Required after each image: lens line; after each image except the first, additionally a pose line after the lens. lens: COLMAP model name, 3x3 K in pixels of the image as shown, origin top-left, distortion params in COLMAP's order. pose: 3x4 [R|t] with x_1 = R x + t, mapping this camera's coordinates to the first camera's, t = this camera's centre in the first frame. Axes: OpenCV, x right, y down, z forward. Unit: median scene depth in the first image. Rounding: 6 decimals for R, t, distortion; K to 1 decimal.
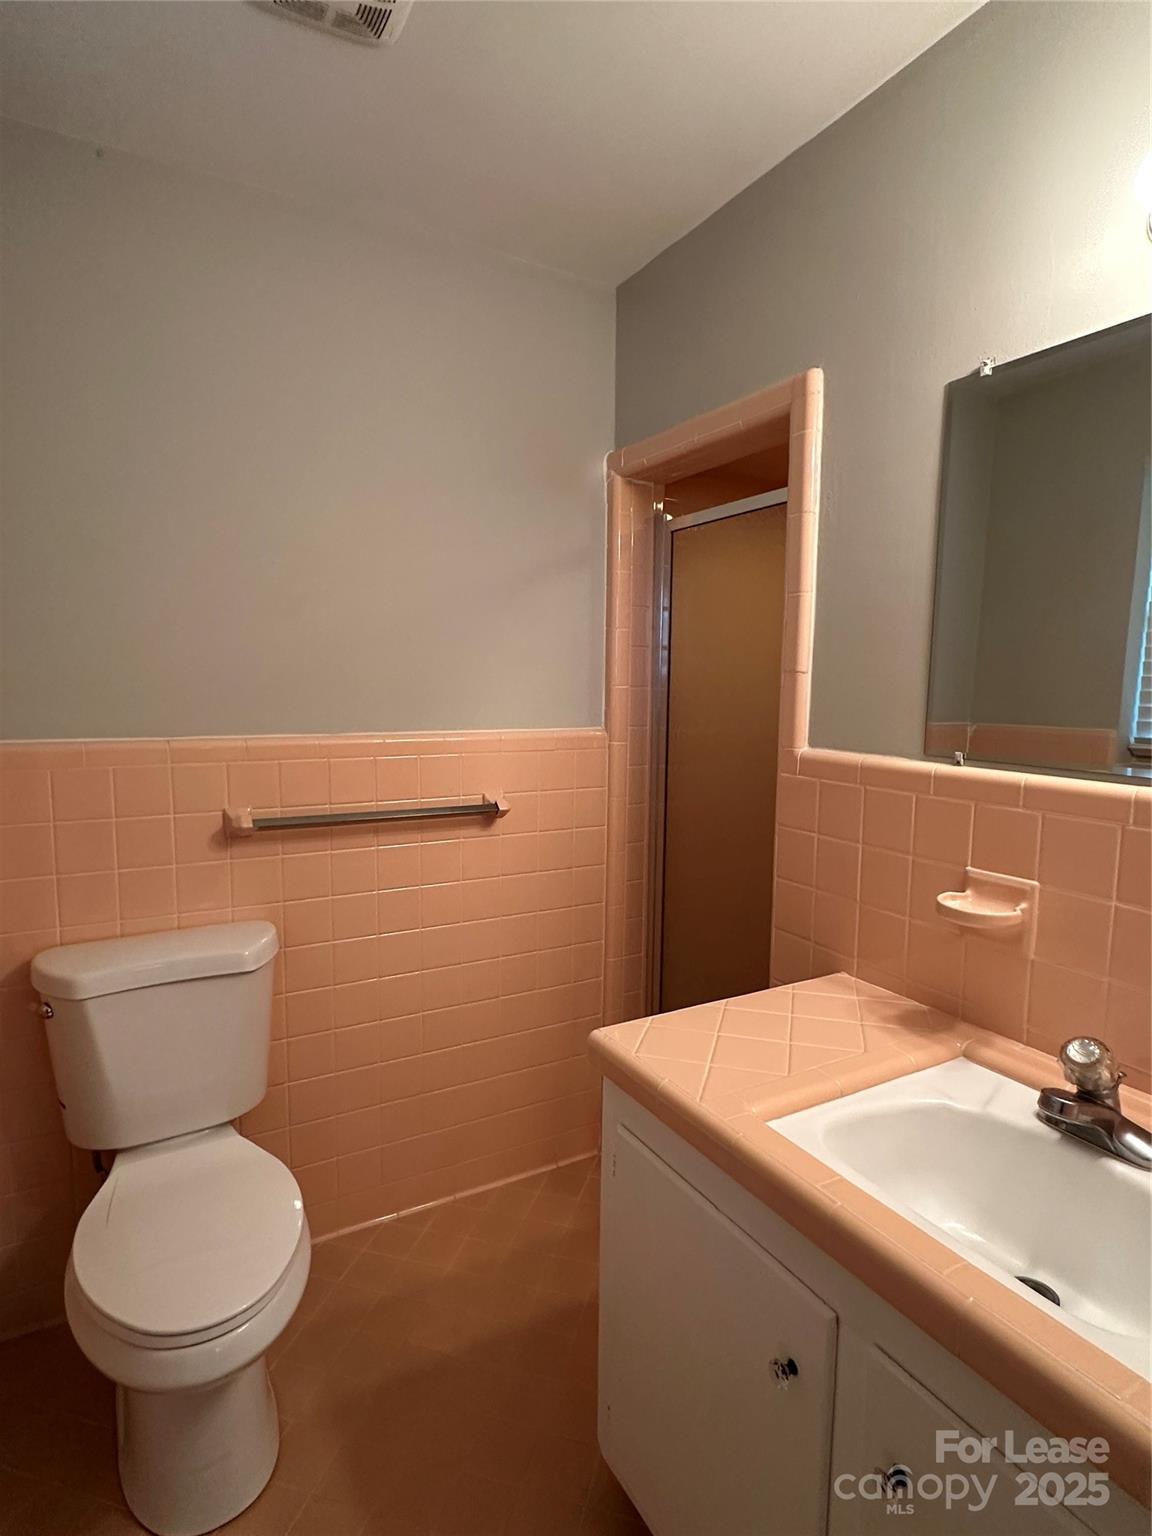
lens RADIAL K [[826.9, 0, 576.0], [0, 826.9, 768.0], [0, 0, 1]] dist [0.000288, -0.001166]
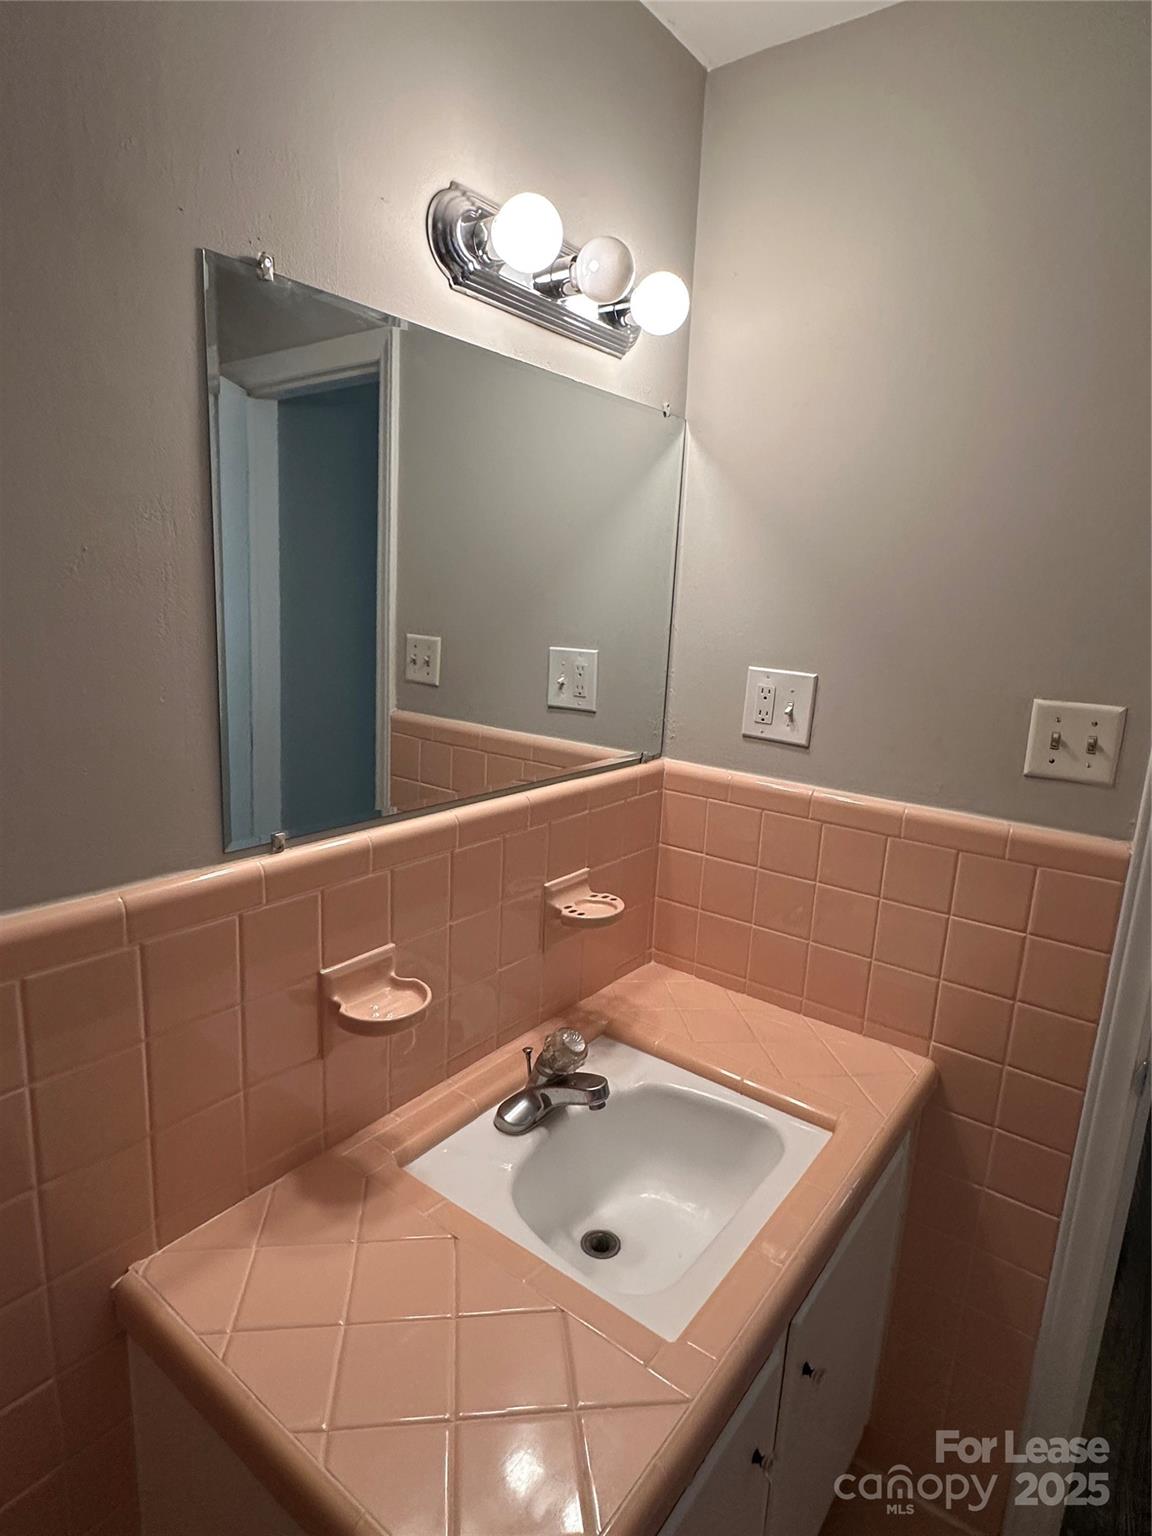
lens RADIAL K [[848.2, 0, 576.0], [0, 848.2, 768.0], [0, 0, 1]] dist [-0.001014, 0.000045]
pose [[-0.402928, -0.214994, 0.889622, -0.282034], [0.047177, 0.965847, 0.254783, -0.252583], [-0.914015, 0.144629, -0.379024, 1.057047]]
